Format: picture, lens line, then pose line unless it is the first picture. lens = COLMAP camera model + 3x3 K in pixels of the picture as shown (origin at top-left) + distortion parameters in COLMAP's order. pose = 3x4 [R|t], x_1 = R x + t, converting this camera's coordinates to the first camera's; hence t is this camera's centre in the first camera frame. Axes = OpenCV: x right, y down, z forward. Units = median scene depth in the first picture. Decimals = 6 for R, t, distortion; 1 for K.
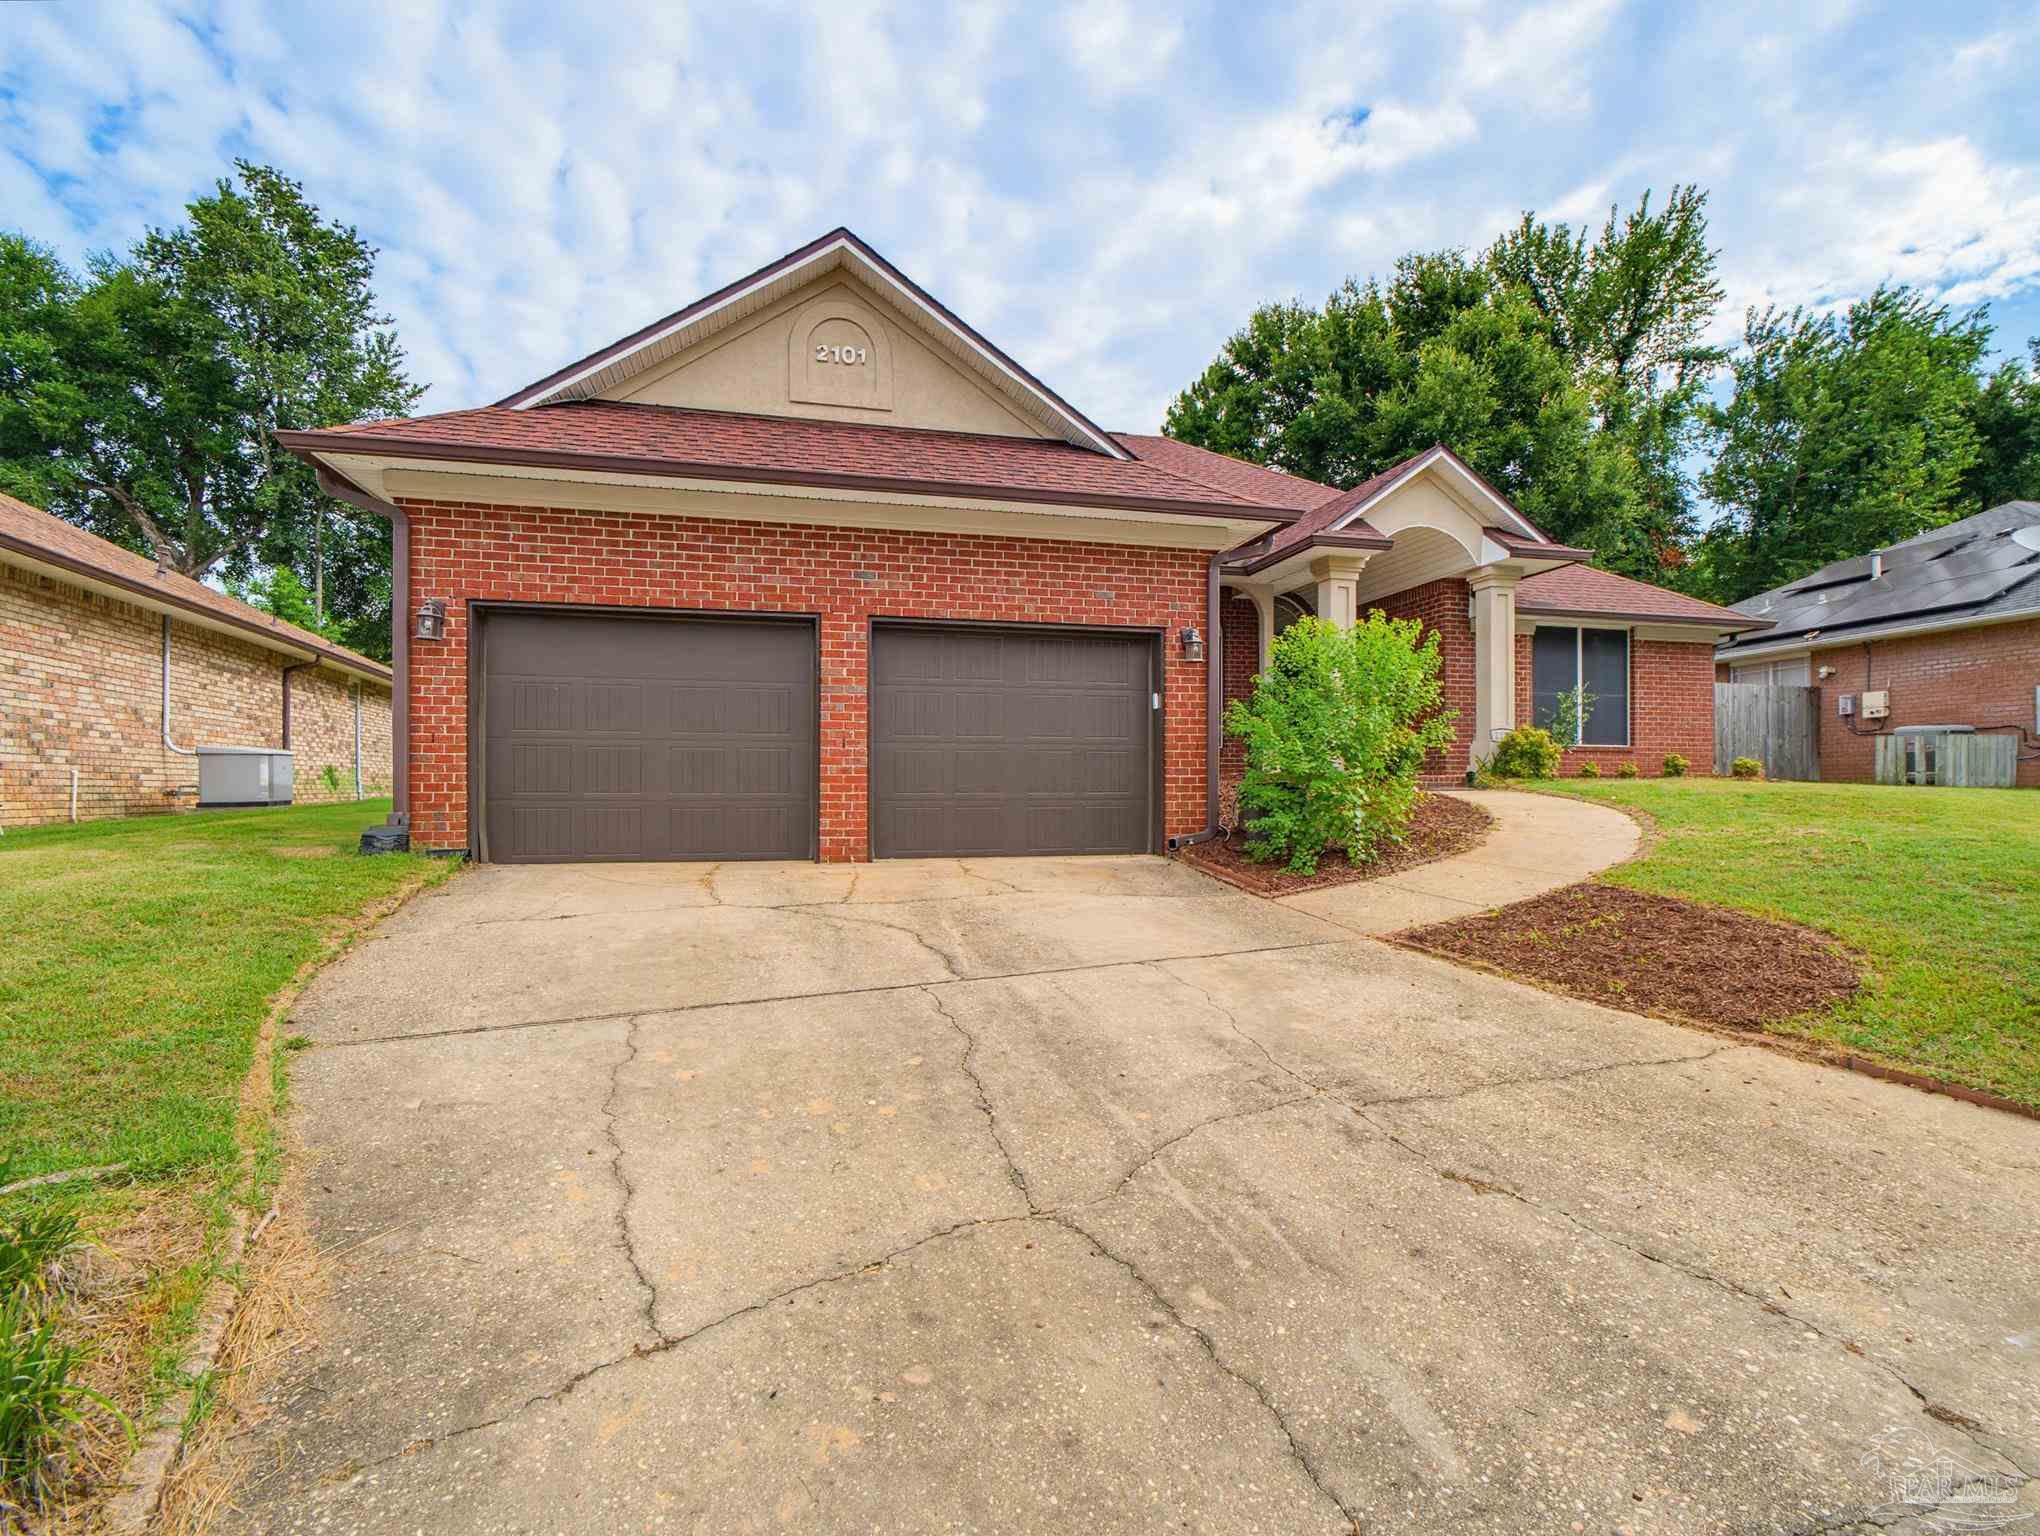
lens RADIAL K [[989.8, 0, 1023.7], [0, 989.8, 799.5], [0, 0, 1]] dist [0.005713, 0.000659]
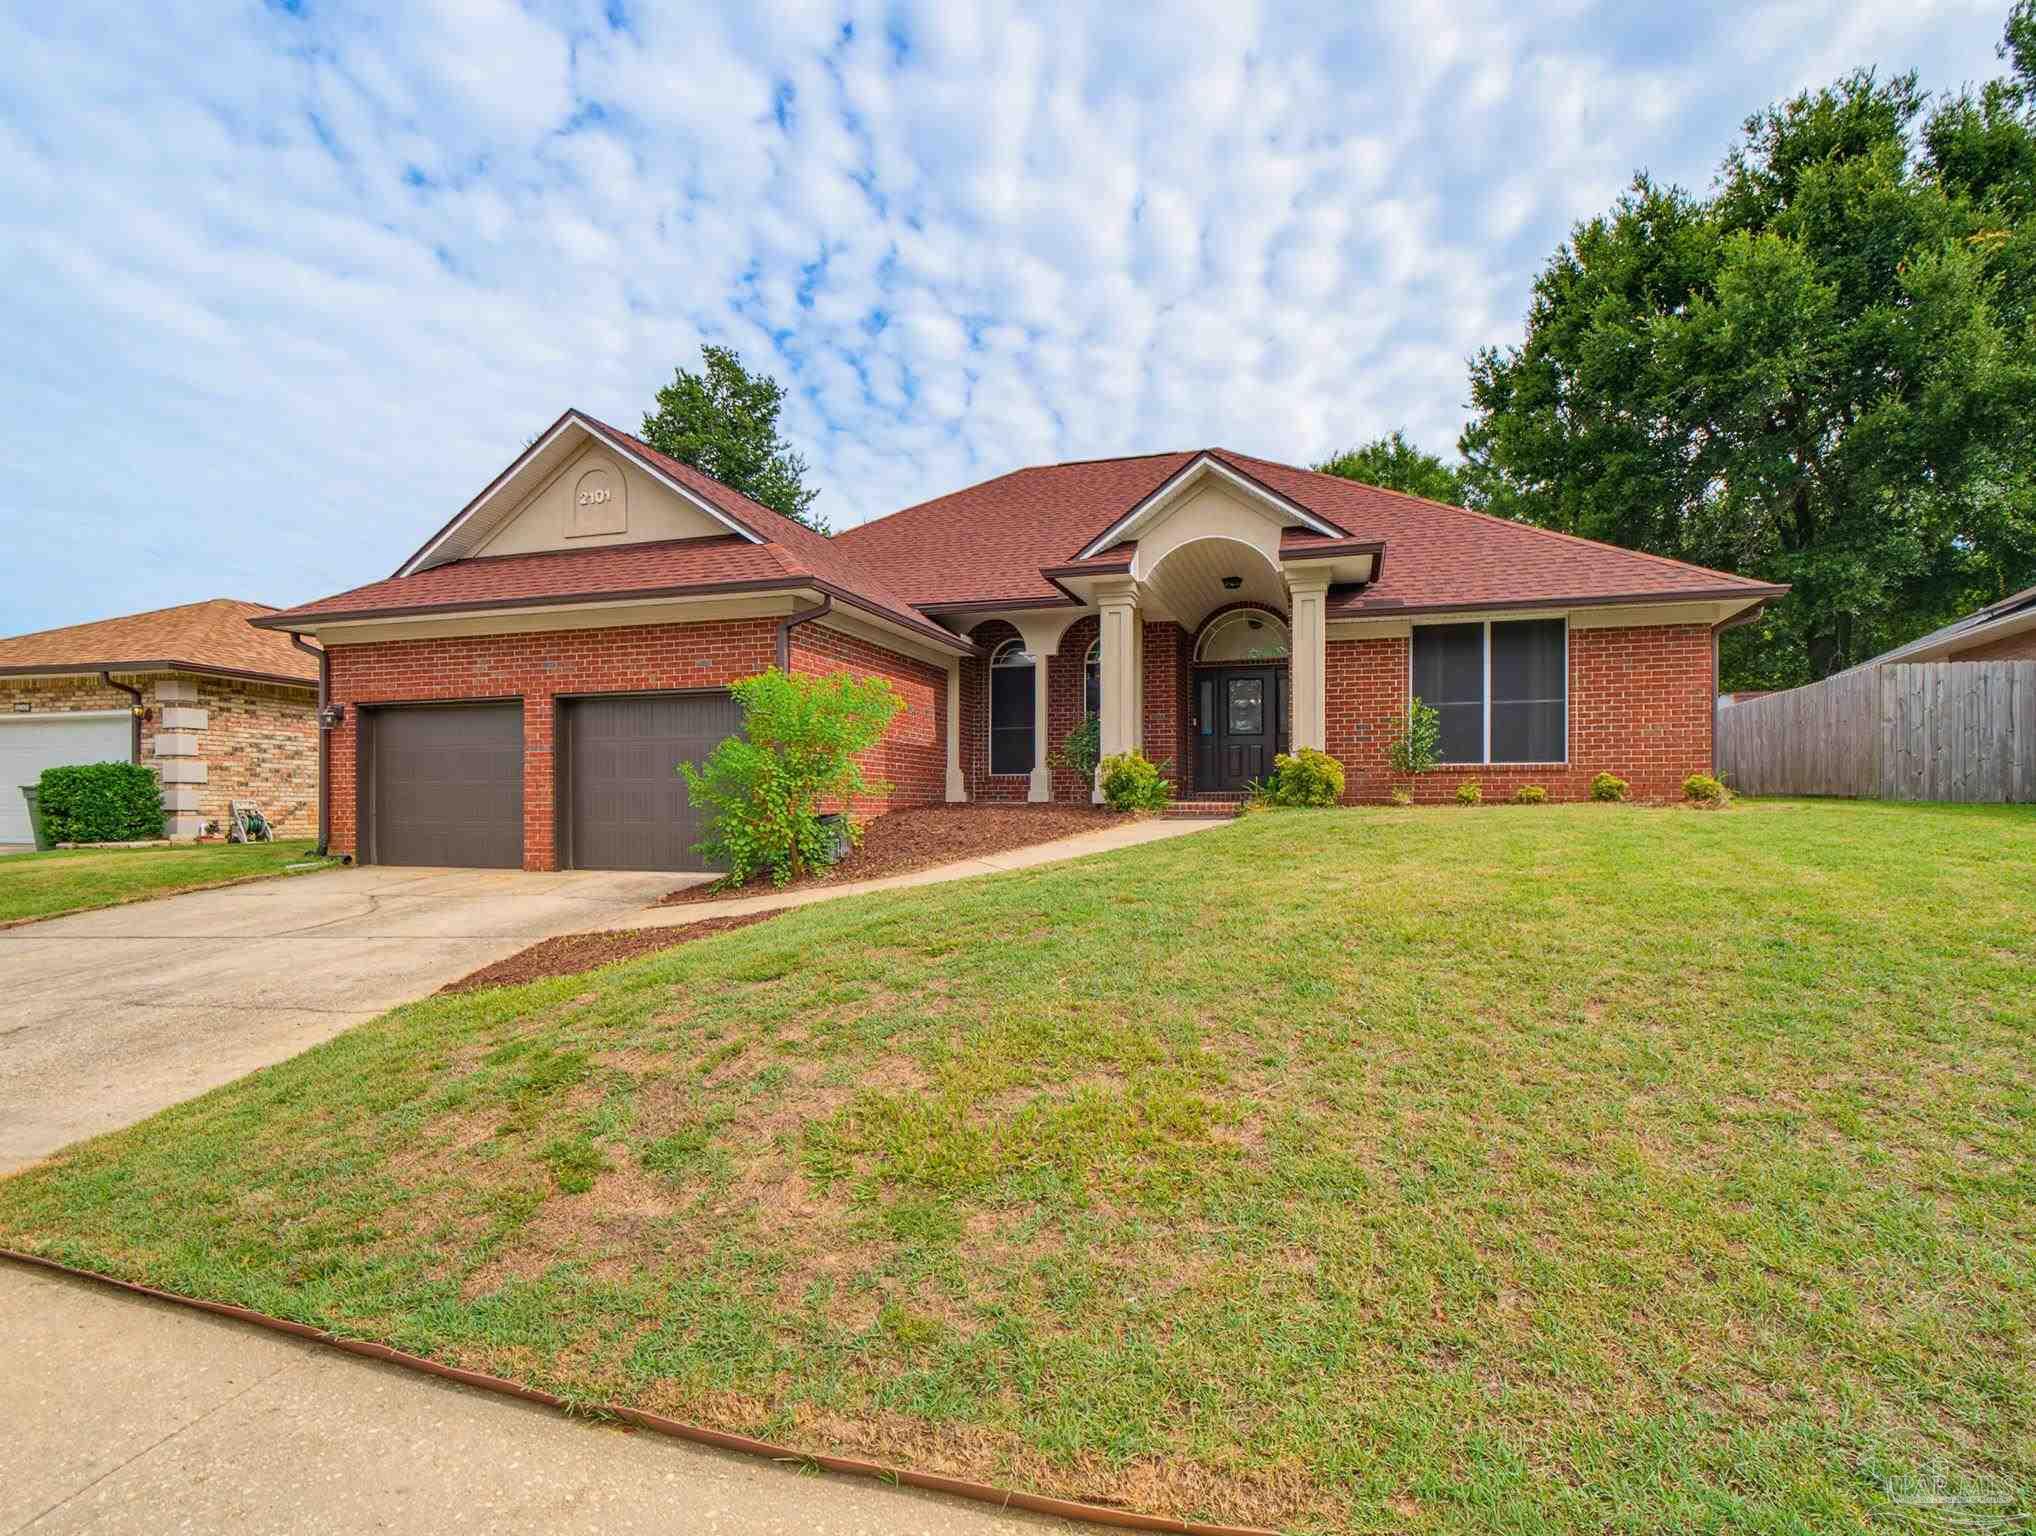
lens RADIAL K [[1074.7, 0, 1019.0], [0, 1074.7, 850.5], [0, 0, 1]] dist [0.008889, 0.000576]
pose [[0.849812, 0.013328, -0.526917, 0.699902], [-0.005117, 0.999842, 0.017037, 0.002822], [0.527061, -0.011783, 0.849746, 0.033614]]
